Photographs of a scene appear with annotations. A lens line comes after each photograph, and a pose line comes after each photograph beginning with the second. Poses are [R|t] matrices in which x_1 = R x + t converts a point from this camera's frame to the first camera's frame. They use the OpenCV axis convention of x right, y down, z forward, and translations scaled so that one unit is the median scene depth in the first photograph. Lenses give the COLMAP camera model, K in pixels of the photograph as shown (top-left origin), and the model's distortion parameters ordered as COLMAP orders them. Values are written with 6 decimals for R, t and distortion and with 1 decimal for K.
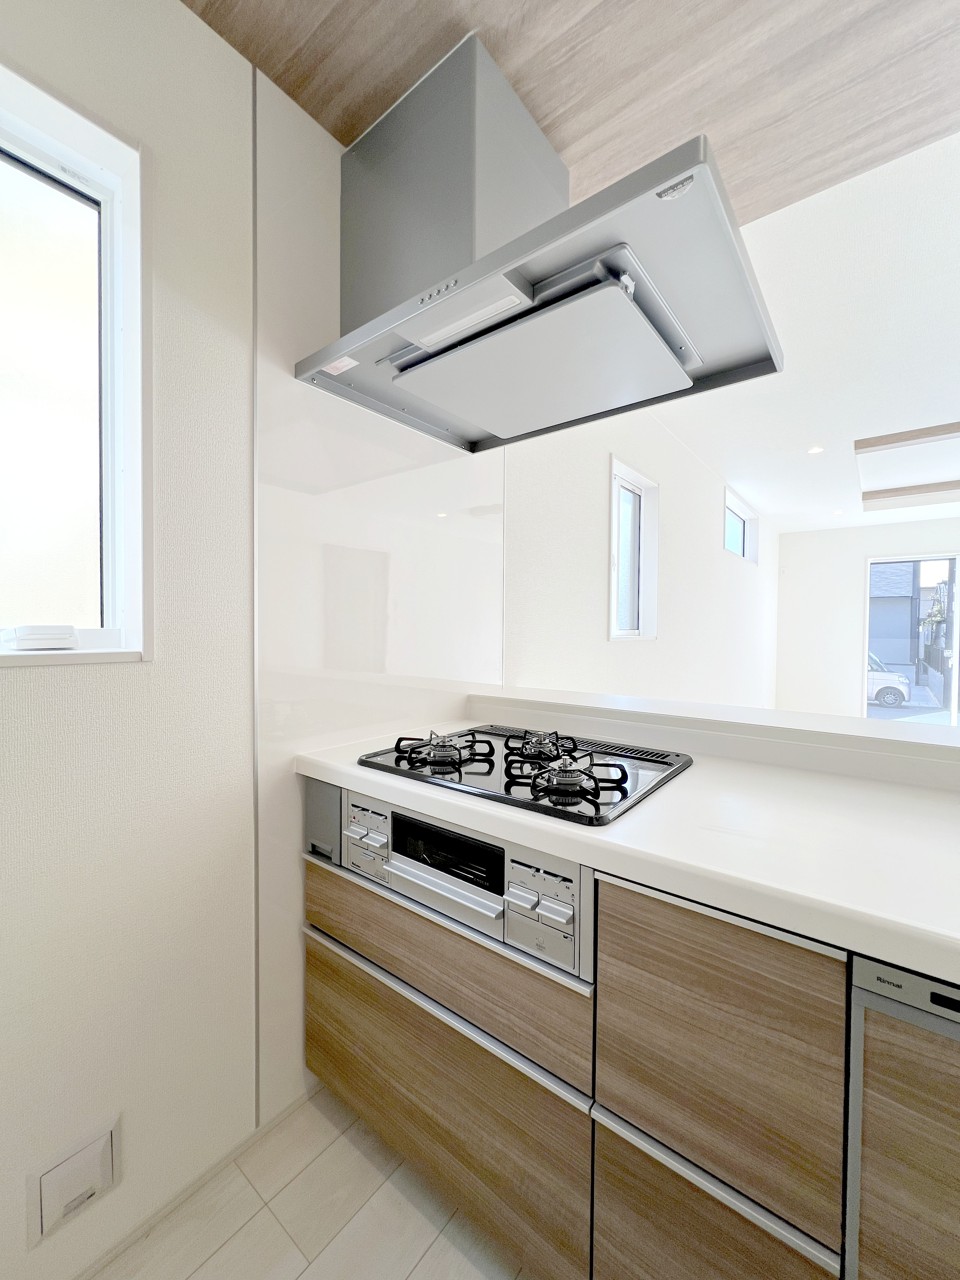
lens RADIAL K [[511.2, 0, 477.4], [0, 511.2, 640.1], [0, 0, 1]] dist [-0.002245, 0.000194]
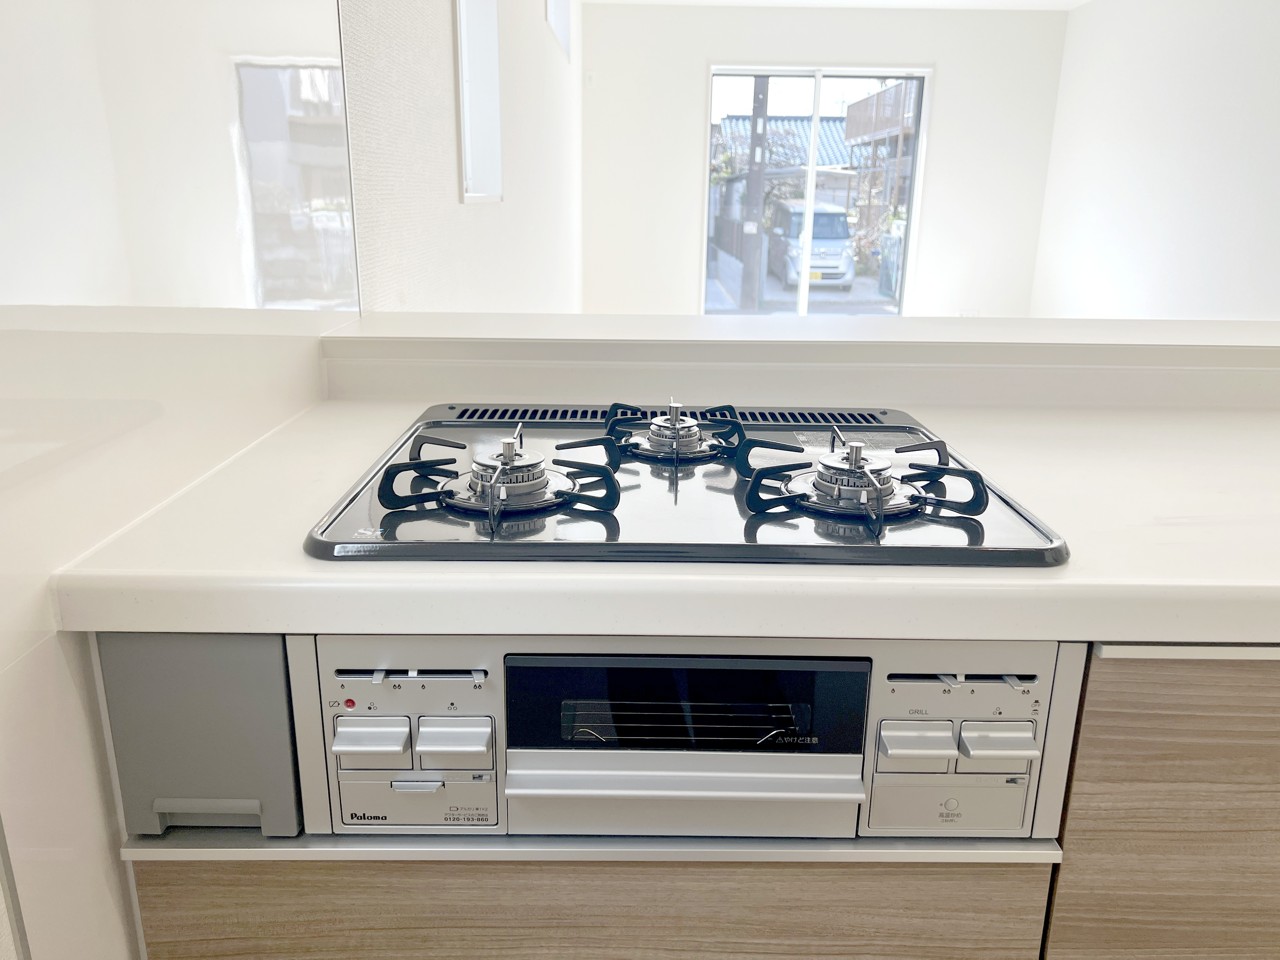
lens RADIAL K [[949.9, 0, 595.5], [0, 949.9, 452.3], [0, 0, 1]] dist [0.021076, -0.020316]
pose [[0.778261, -0.168920, 0.604794, -0.506738], [0.005235, 0.964850, 0.262748, 0.009221], [-0.627919, -0.201321, 0.751790, 0.460375]]
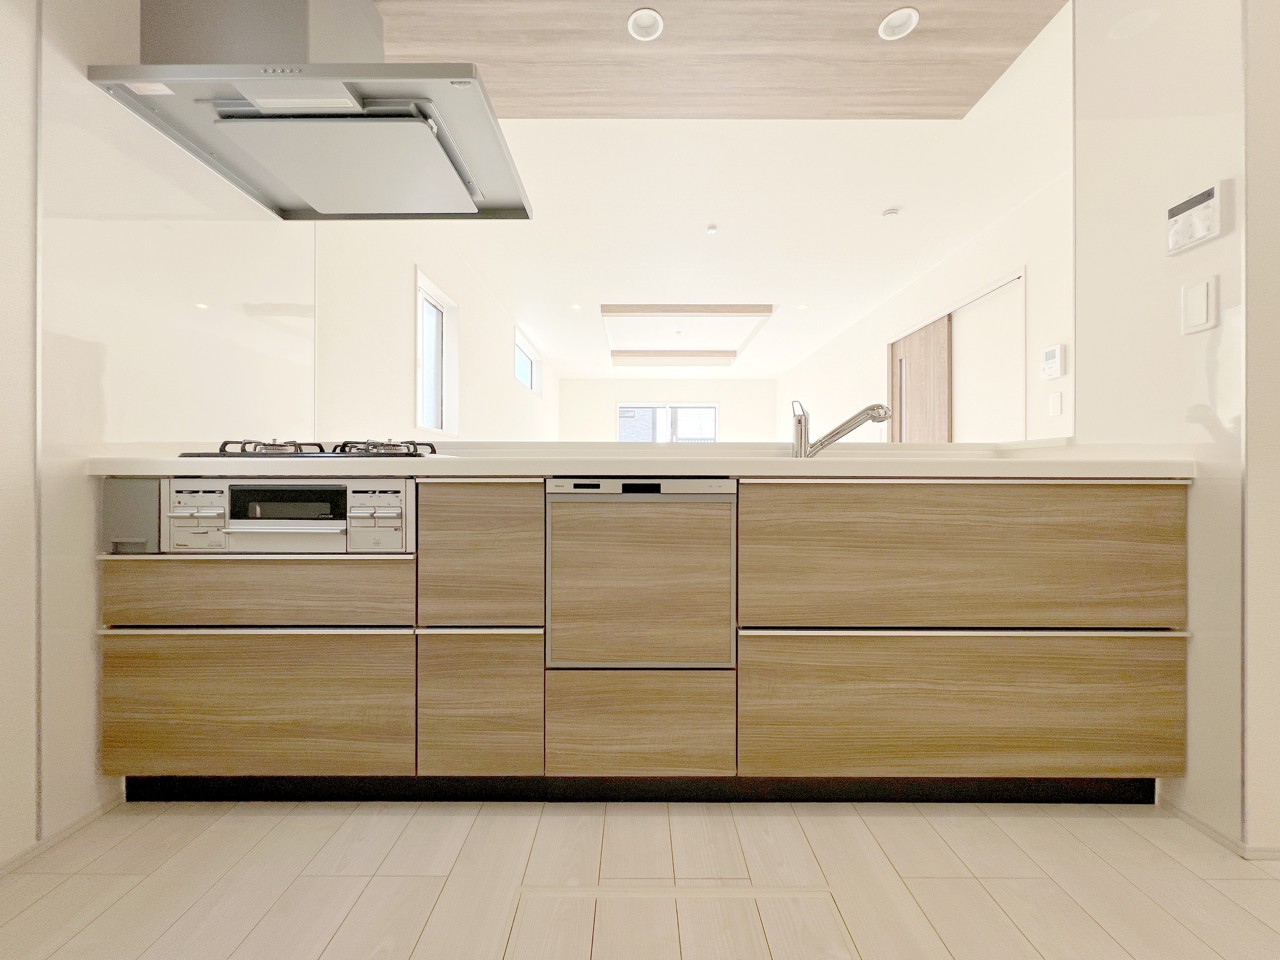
lens RADIAL K [[511.2, 0, 635.6], [0, 511.2, 474.9], [0, 0, 1]] dist [-0.002245, 0.000194]
pose [[0.786081, -0.003567, 0.618113, -0.157371], [0.018979, 0.999651, -0.018367, 0.346932], [-0.617832, 0.026169, 0.785875, -0.492195]]
